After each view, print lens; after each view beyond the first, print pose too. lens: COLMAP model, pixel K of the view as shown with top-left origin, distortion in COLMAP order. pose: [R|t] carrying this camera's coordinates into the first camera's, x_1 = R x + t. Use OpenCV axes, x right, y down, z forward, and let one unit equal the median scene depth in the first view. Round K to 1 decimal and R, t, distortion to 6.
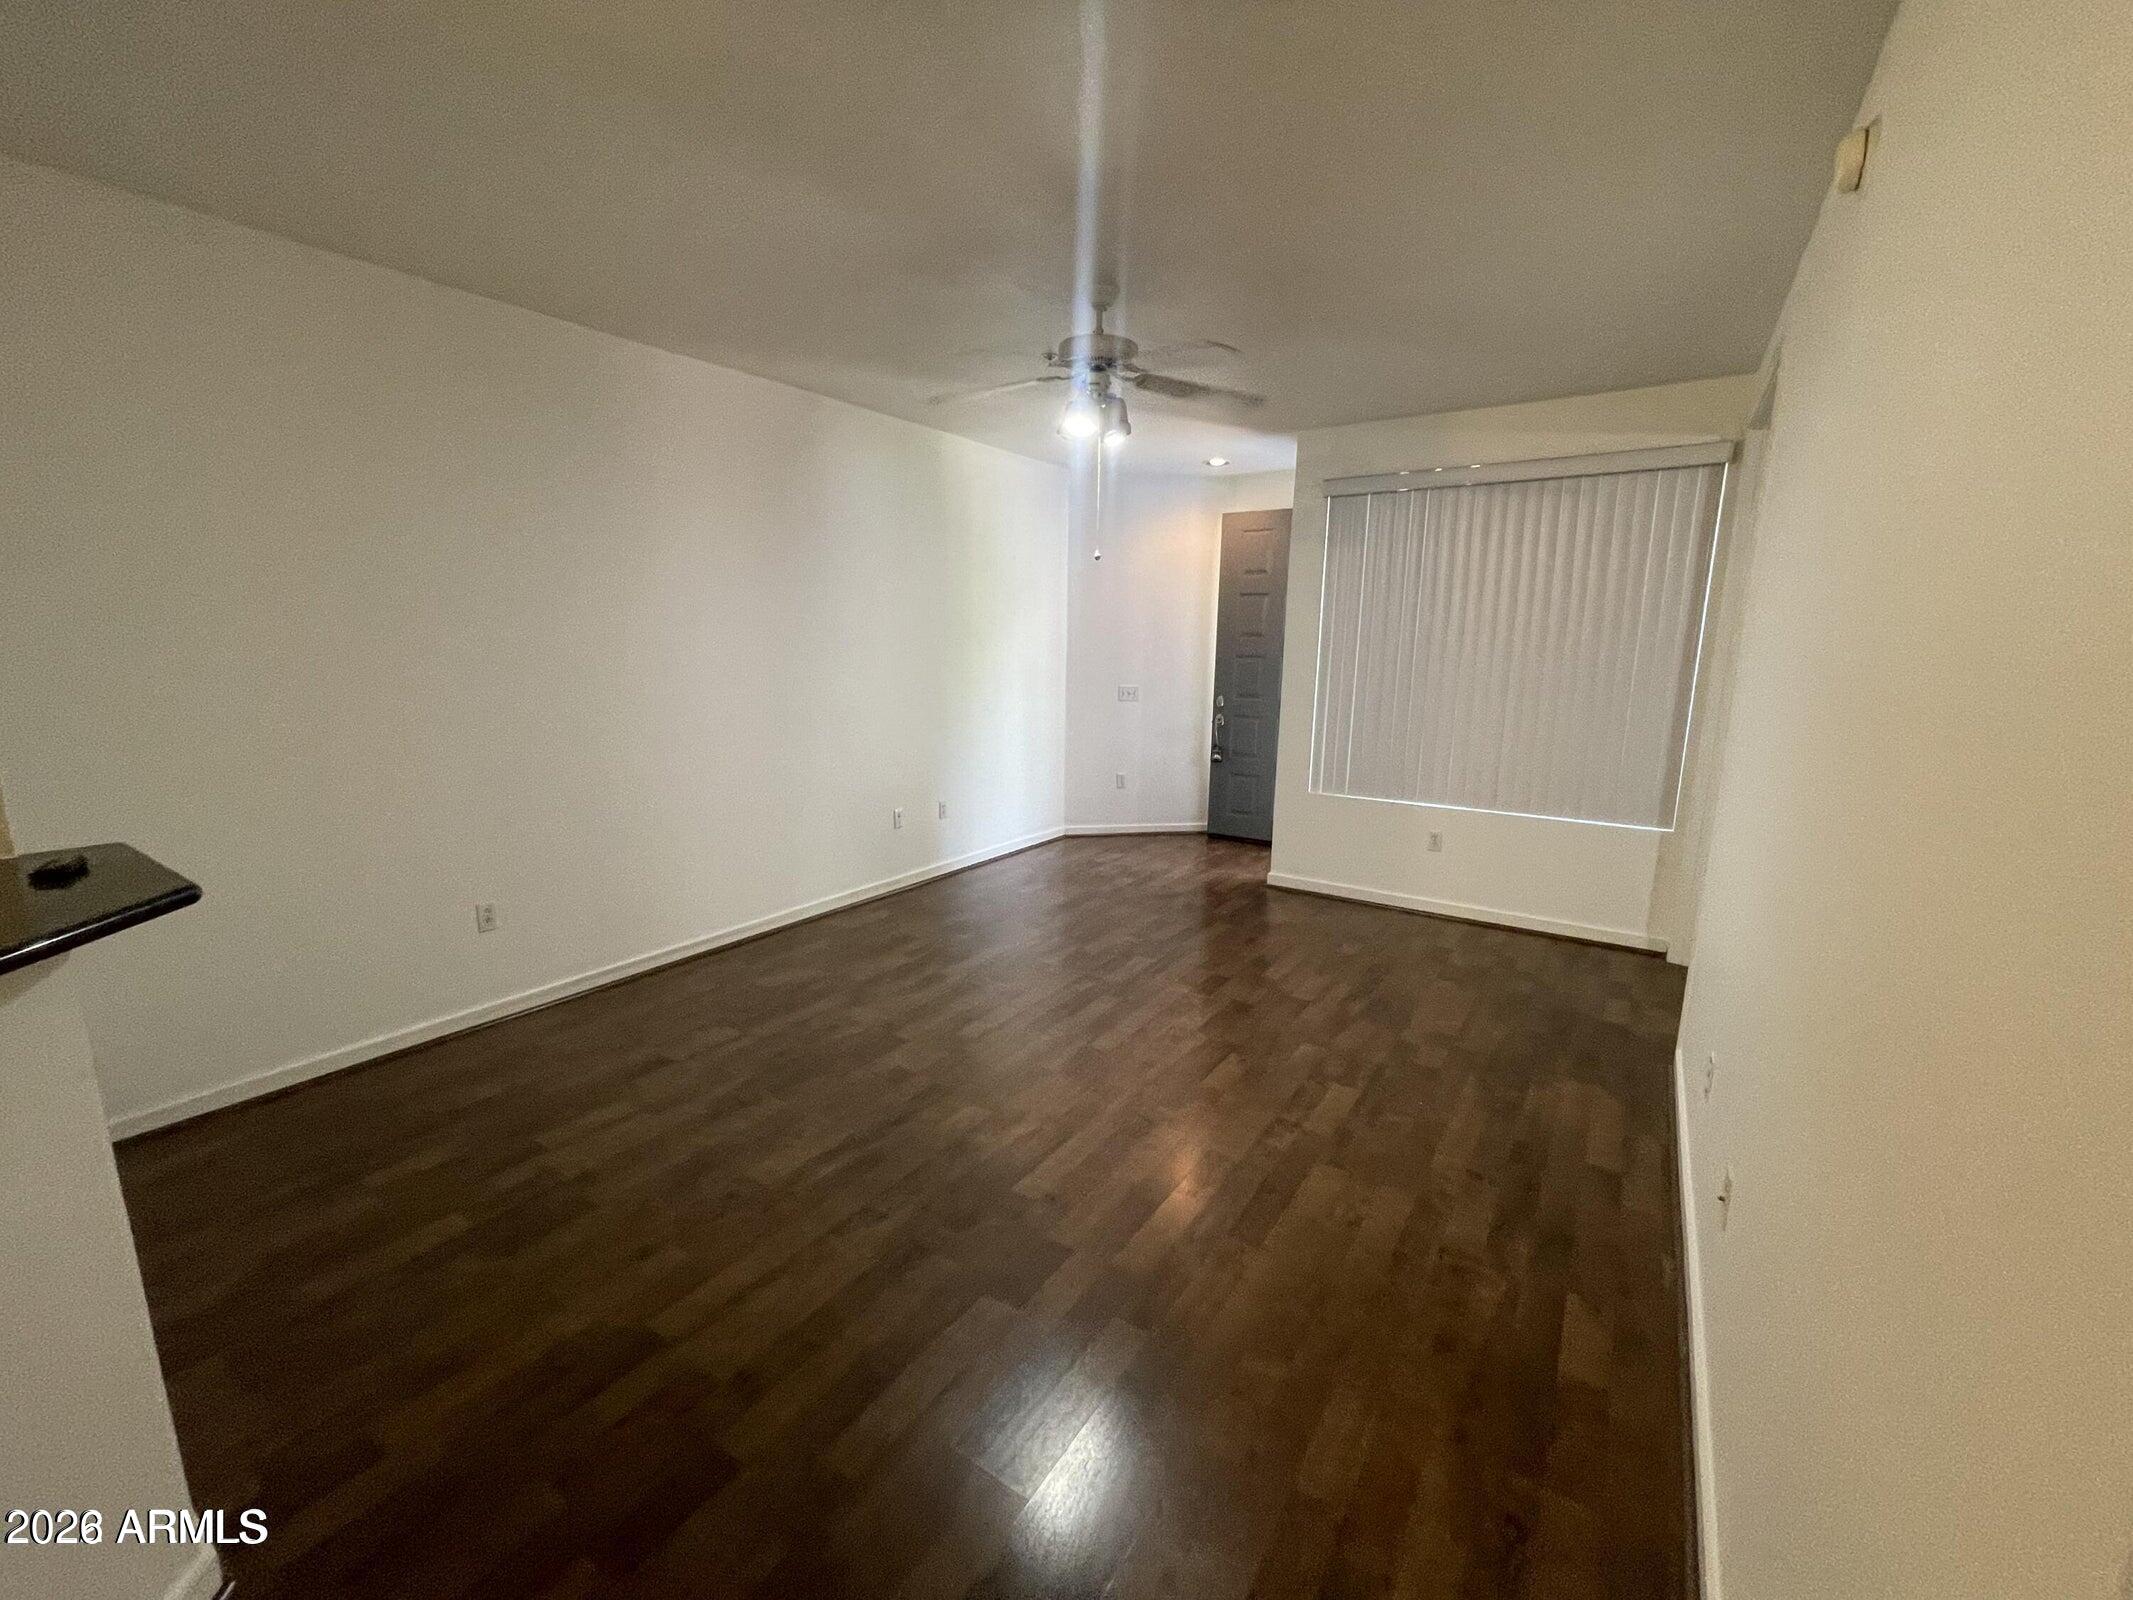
lens RADIAL K [[867.1, 0, 1057.6], [0, 867.1, 798.8], [0, 0, 1]] dist [-0.002849, 0.001523]
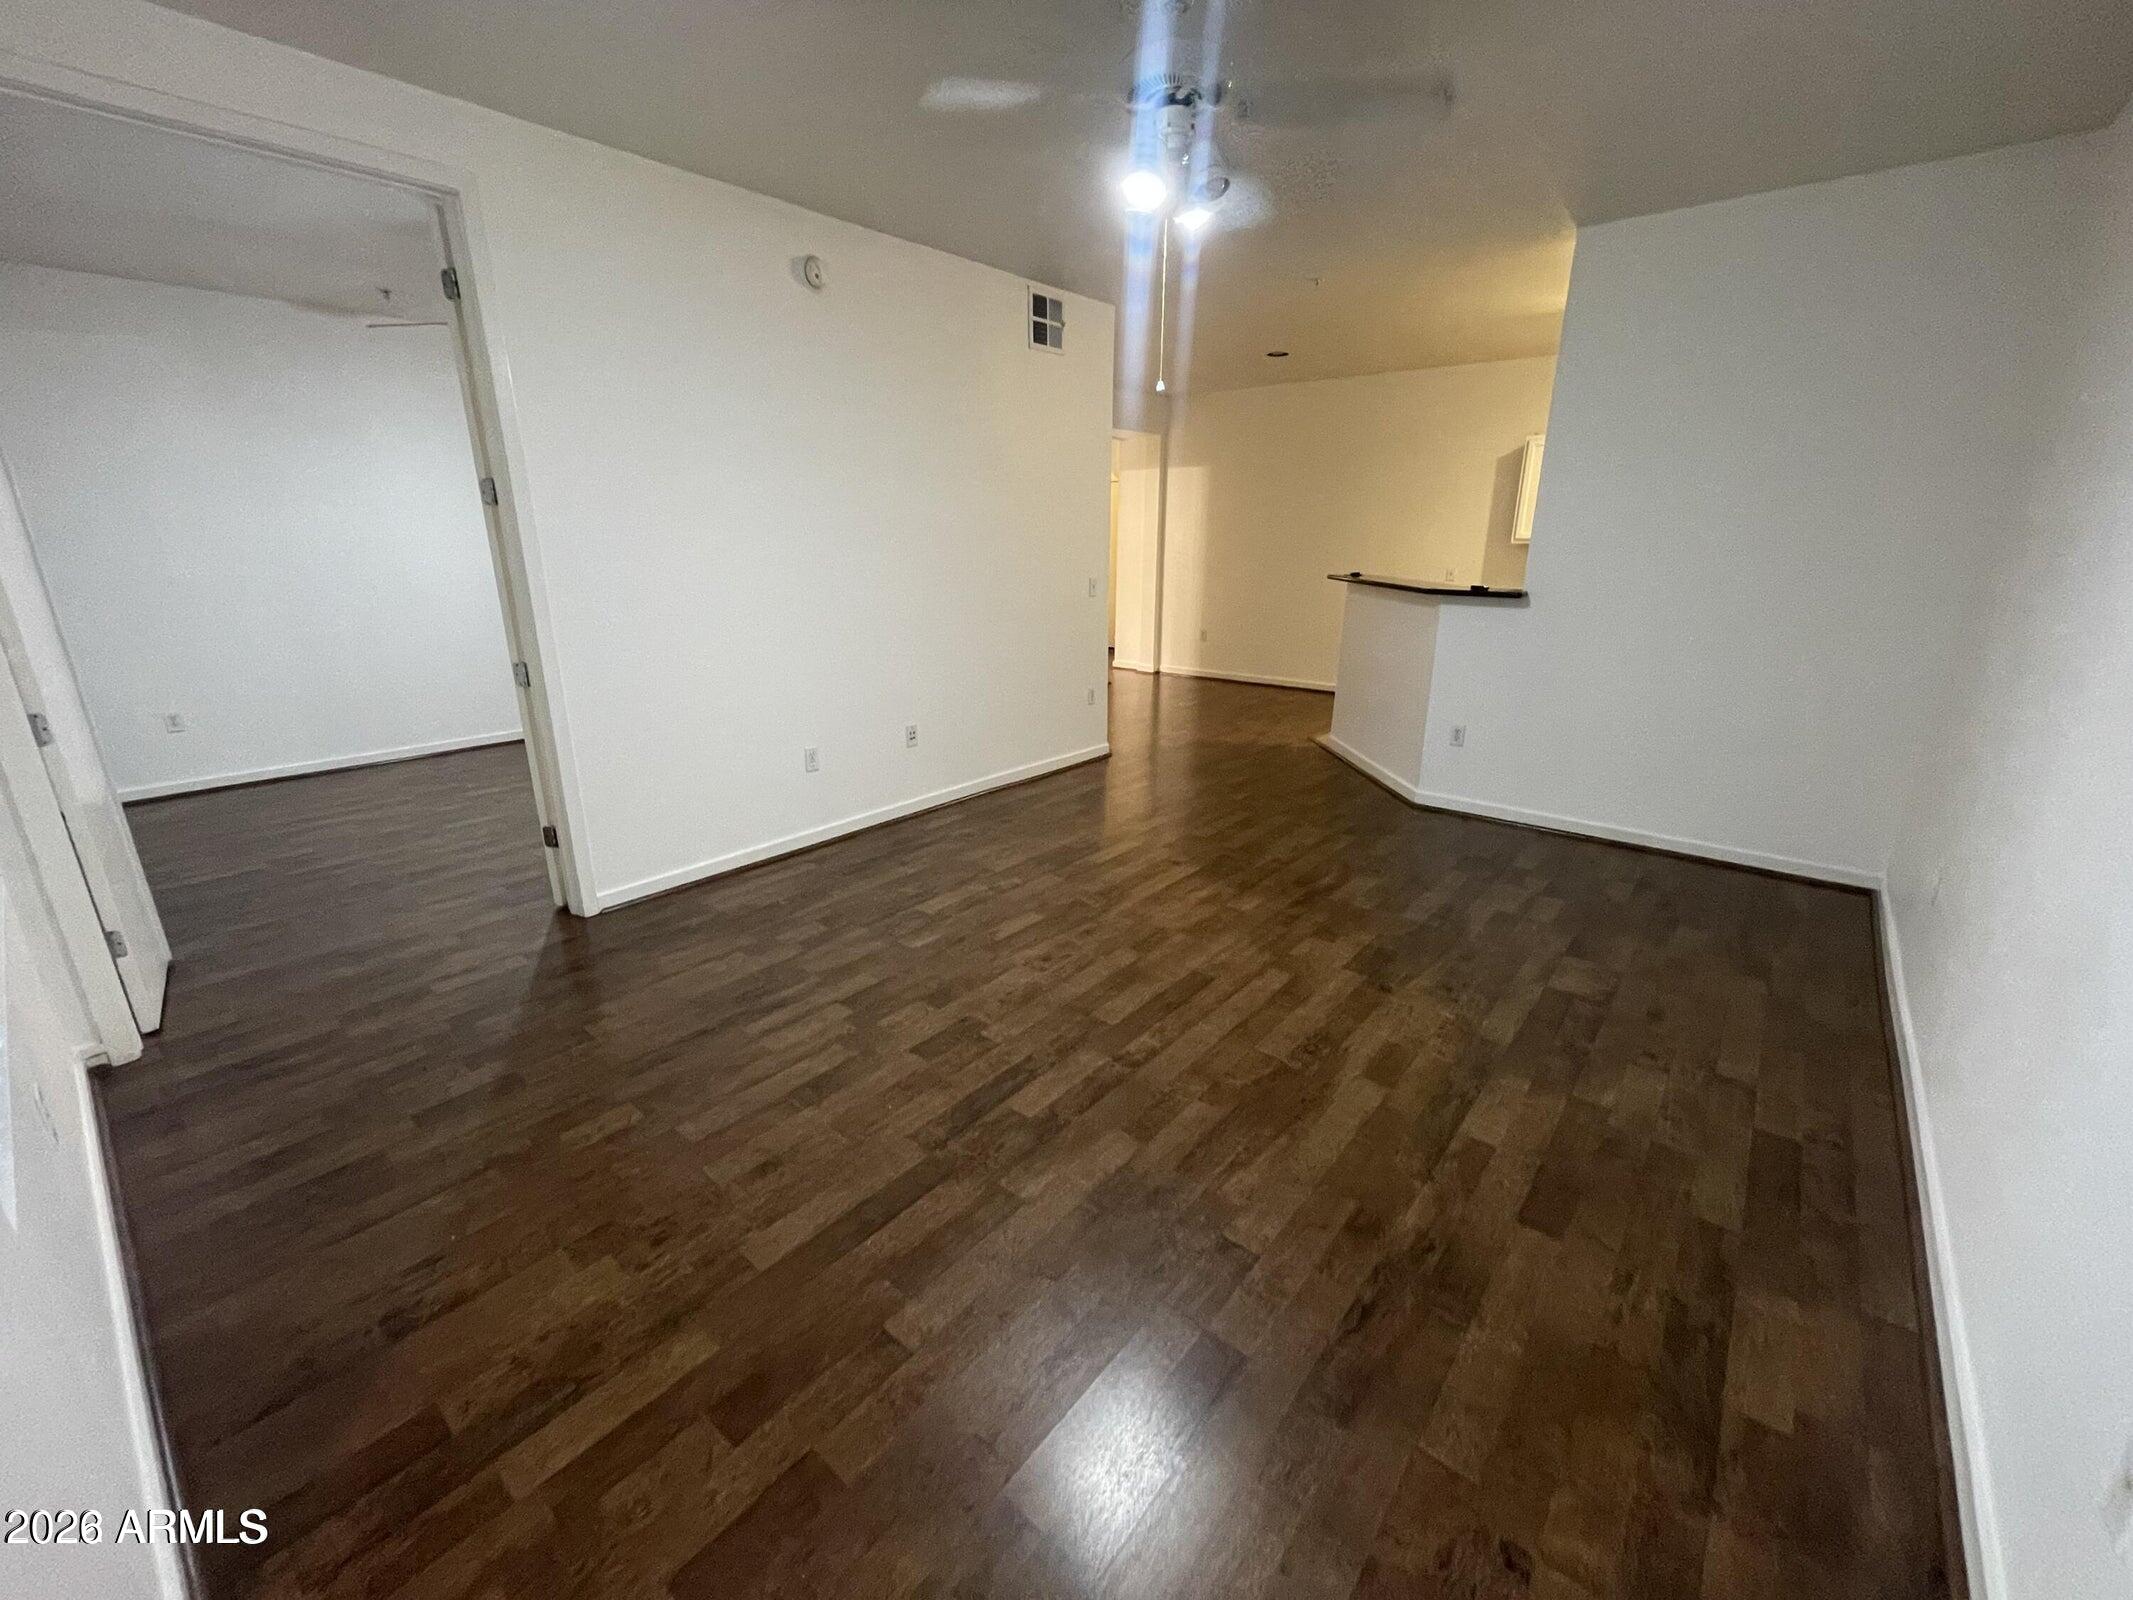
lens RADIAL K [[867.1, 0, 1054.4], [0, 867.1, 801.7], [0, 0, 1]] dist [-0.002849, 0.001523]
pose [[-0.993859, -0.042090, 0.102338, 0.042979], [0.010961, 0.882841, 0.469544, -0.308084], [-0.110111, 0.467782, -0.876958, 1.783393]]
